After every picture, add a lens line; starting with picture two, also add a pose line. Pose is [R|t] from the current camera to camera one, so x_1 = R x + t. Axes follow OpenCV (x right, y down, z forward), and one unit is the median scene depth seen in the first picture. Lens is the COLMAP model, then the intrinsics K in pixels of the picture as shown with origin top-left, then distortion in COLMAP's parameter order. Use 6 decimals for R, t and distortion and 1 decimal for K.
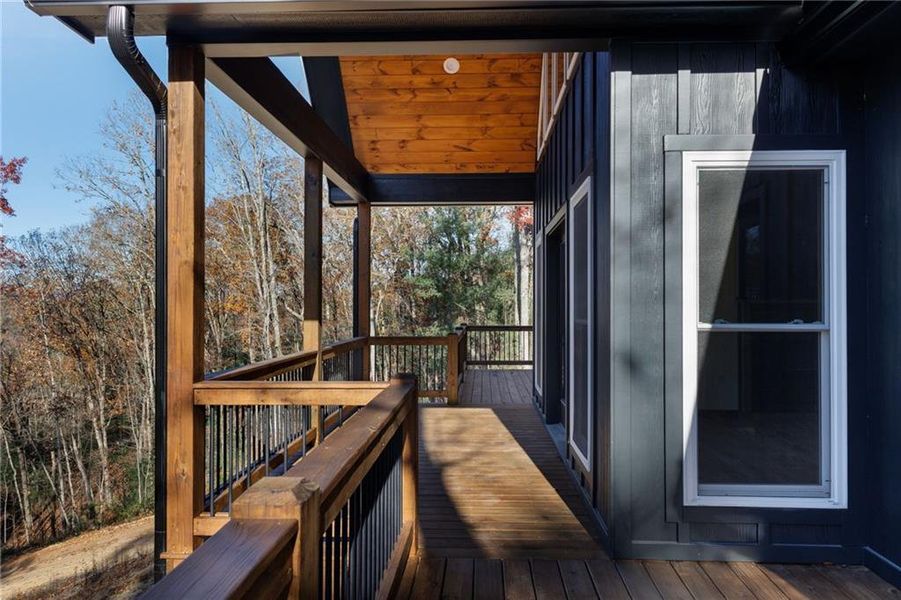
lens RADIAL K [[634.2, 0, 453.6], [0, 634.2, 304.0], [0, 0, 1]] dist [0.019804, -0.001905]
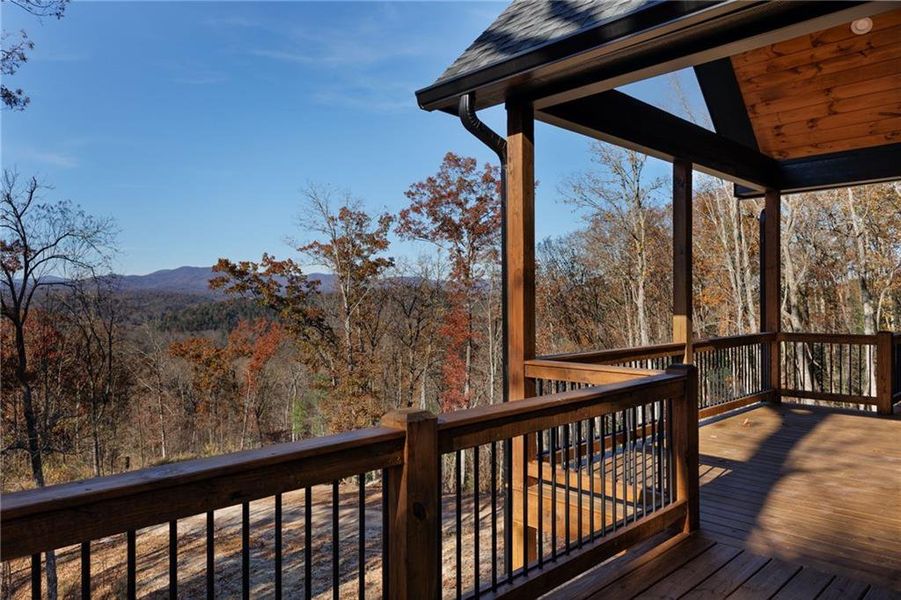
lens RADIAL K [[634.2, 0, 456.4], [0, 634.2, 300.3], [0, 0, 1]] dist [0.019804, -0.001905]
pose [[0.728288, -0.002356, -0.685267, 0.186570], [0.006200, 0.999976, 0.003151, -0.002620], [0.685243, -0.006544, 0.728285, -0.026577]]
